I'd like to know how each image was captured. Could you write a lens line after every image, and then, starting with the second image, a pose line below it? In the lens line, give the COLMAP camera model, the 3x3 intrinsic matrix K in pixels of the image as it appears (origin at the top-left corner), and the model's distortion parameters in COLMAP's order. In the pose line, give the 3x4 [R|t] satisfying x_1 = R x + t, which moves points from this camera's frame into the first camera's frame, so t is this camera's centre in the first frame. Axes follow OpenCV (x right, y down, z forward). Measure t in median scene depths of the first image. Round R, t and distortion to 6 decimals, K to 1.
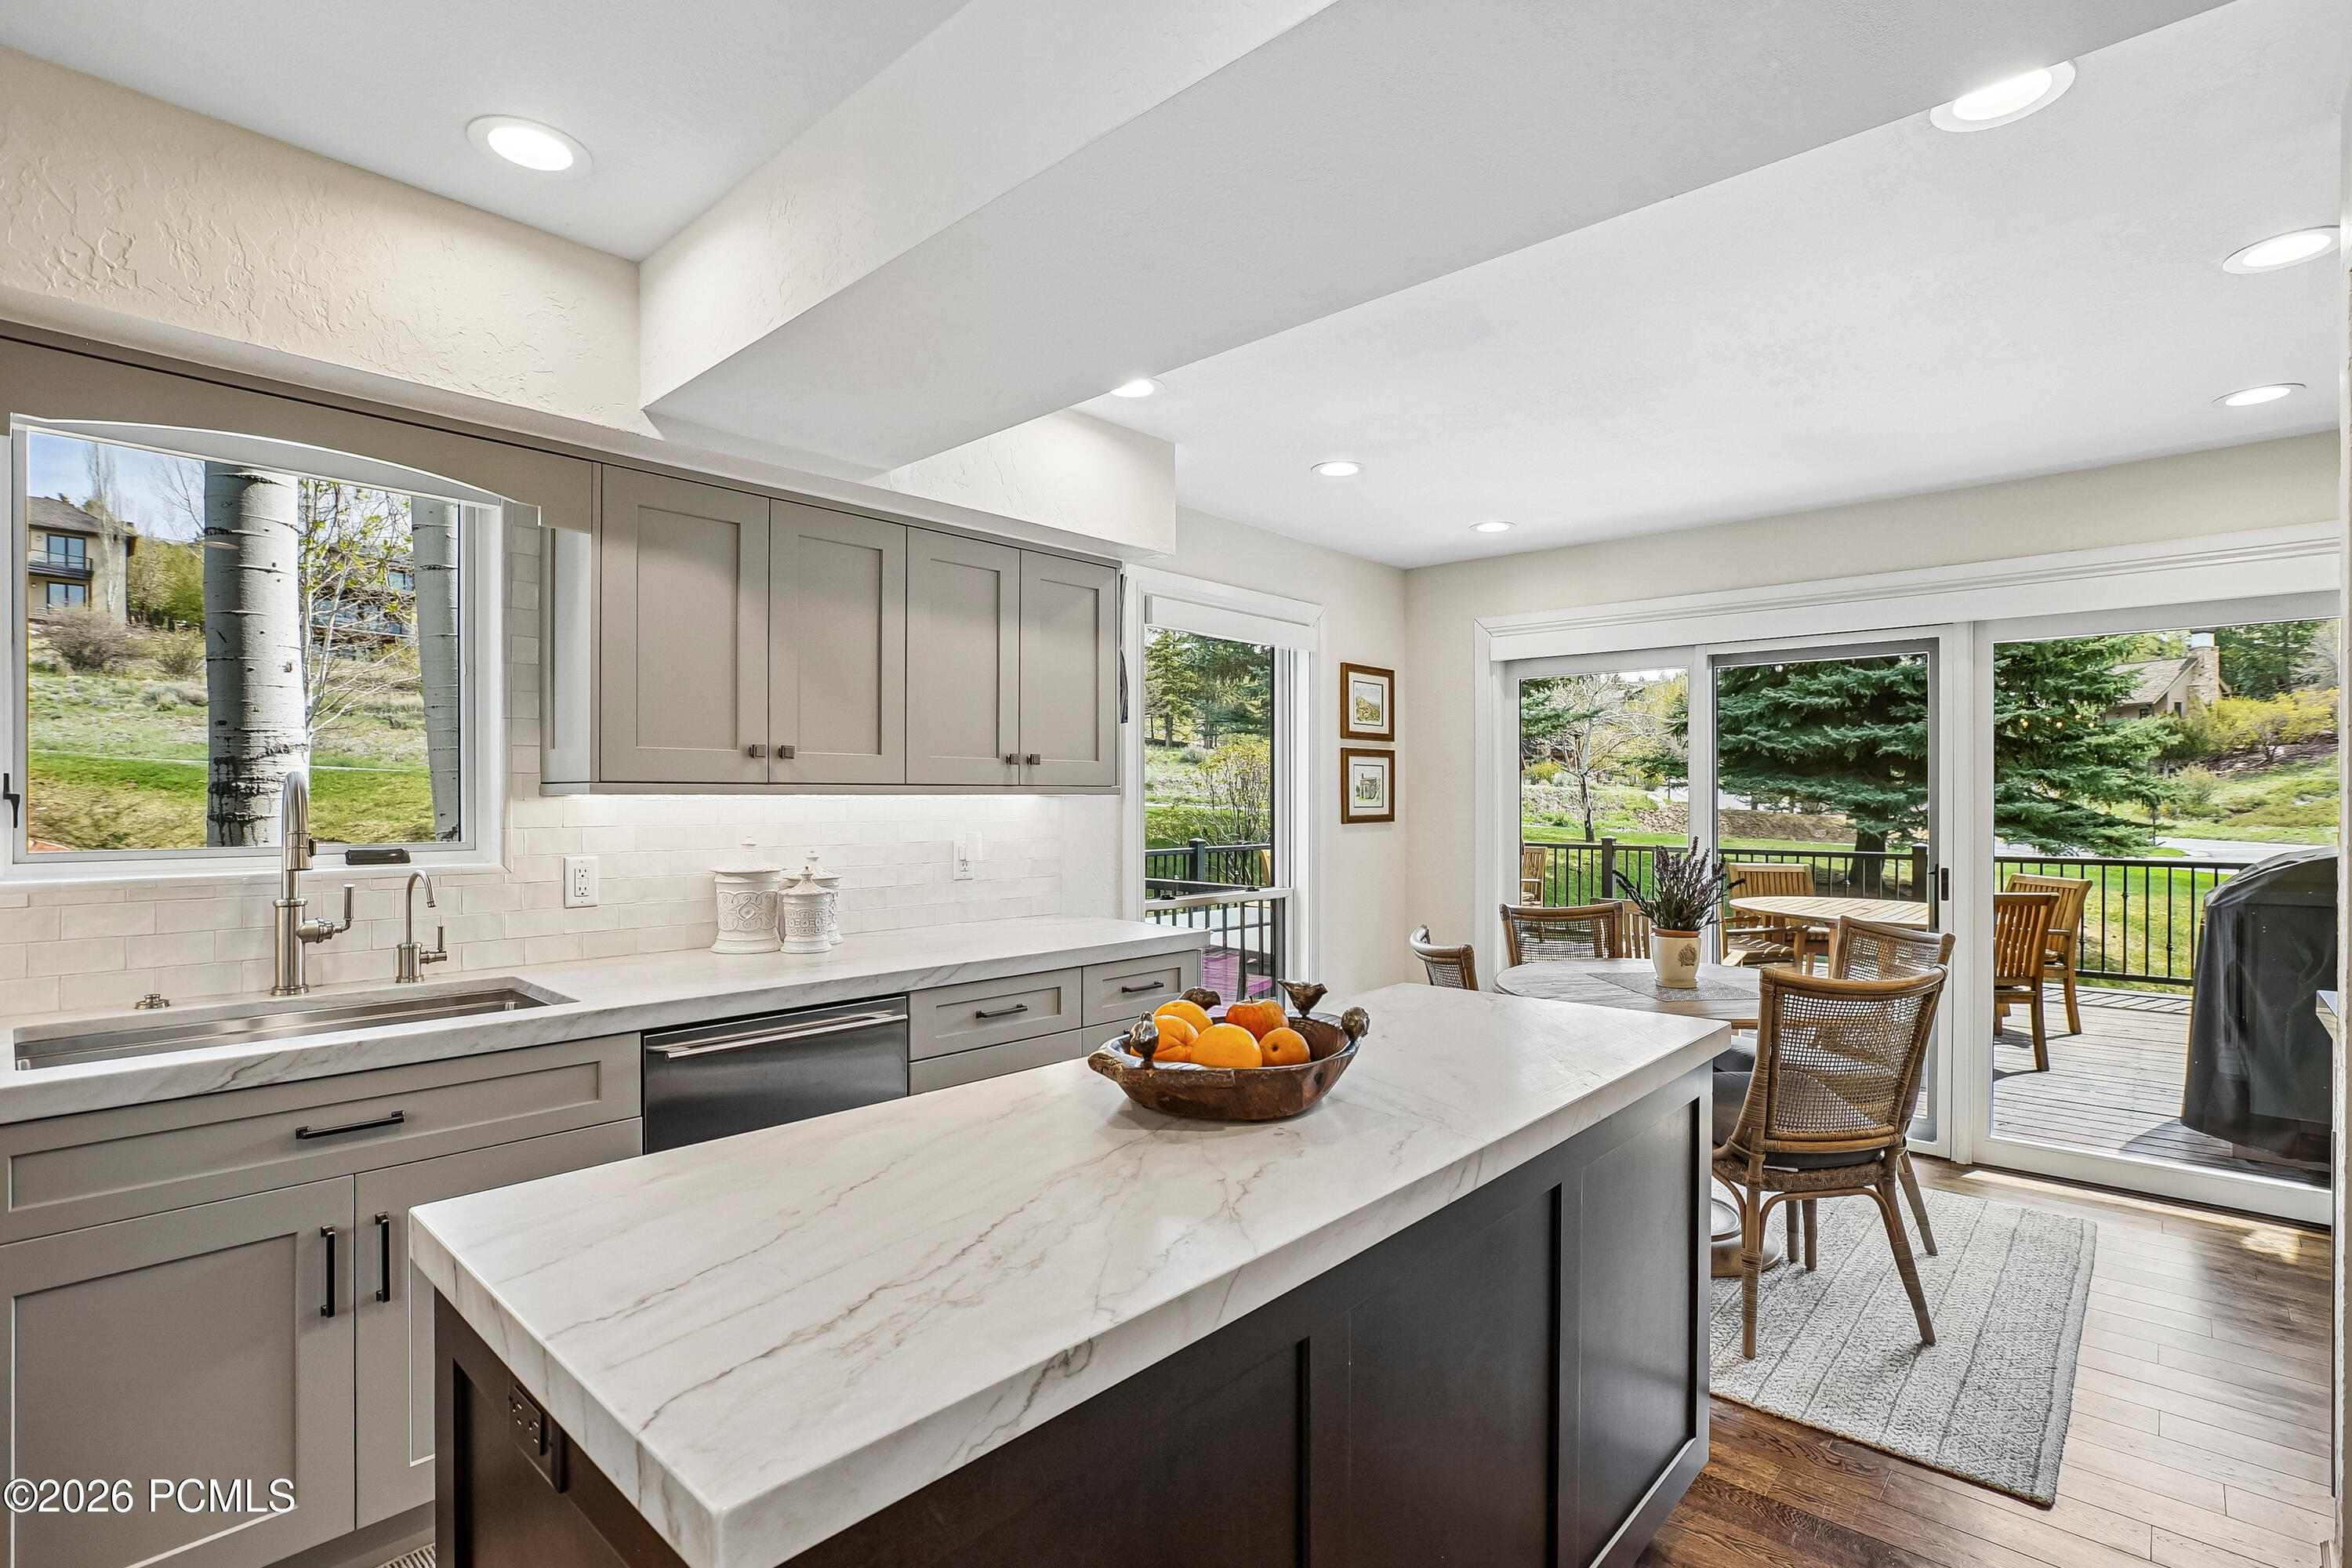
lens RADIAL K [[1105.5, 0, 1200.3], [0, 1105.5, 810.9], [0, 0, 1]] dist [-0.026613, 0.012697]
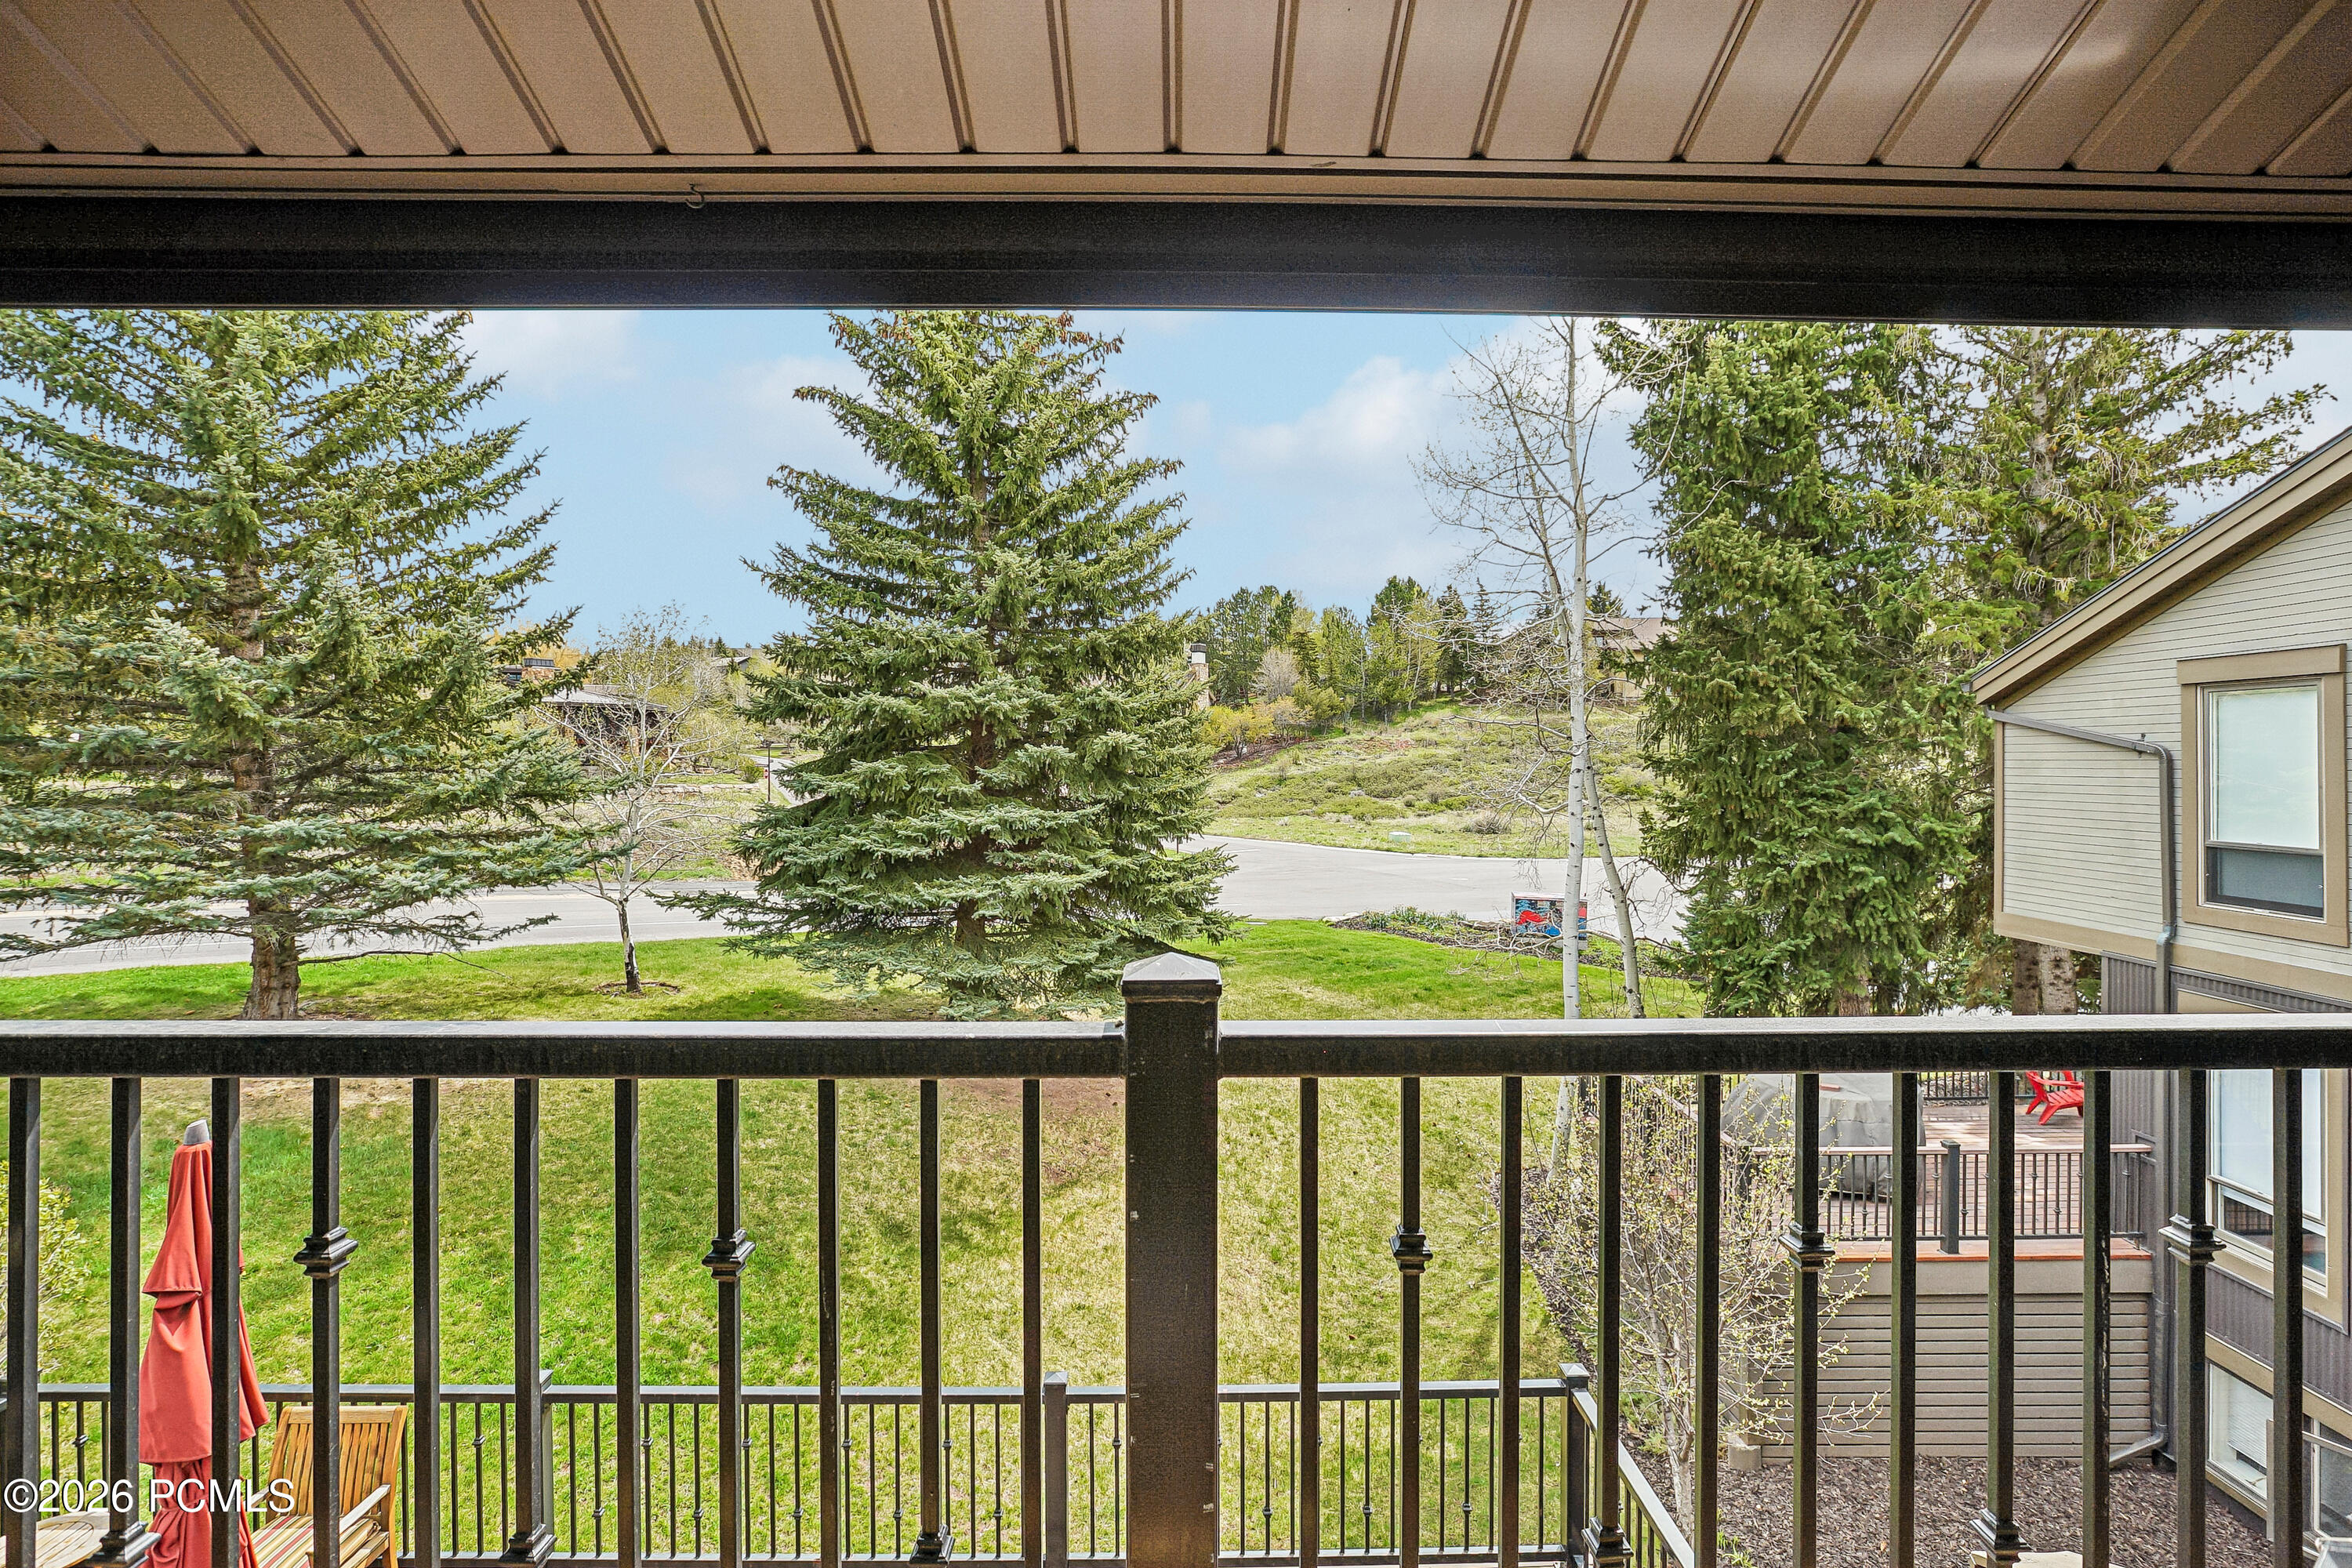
lens RADIAL K [[1176.0, 0, 1180.6], [0, 1176.0, 750.8], [0, 0, 1]] dist [-0.002670, 0.000700]
pose [[0.743135, 0.007435, 0.669100, 0.603829], [0.009739, 0.999712, -0.021926, -0.671439], [-0.669071, 0.022810, 0.742848, 1.011869]]
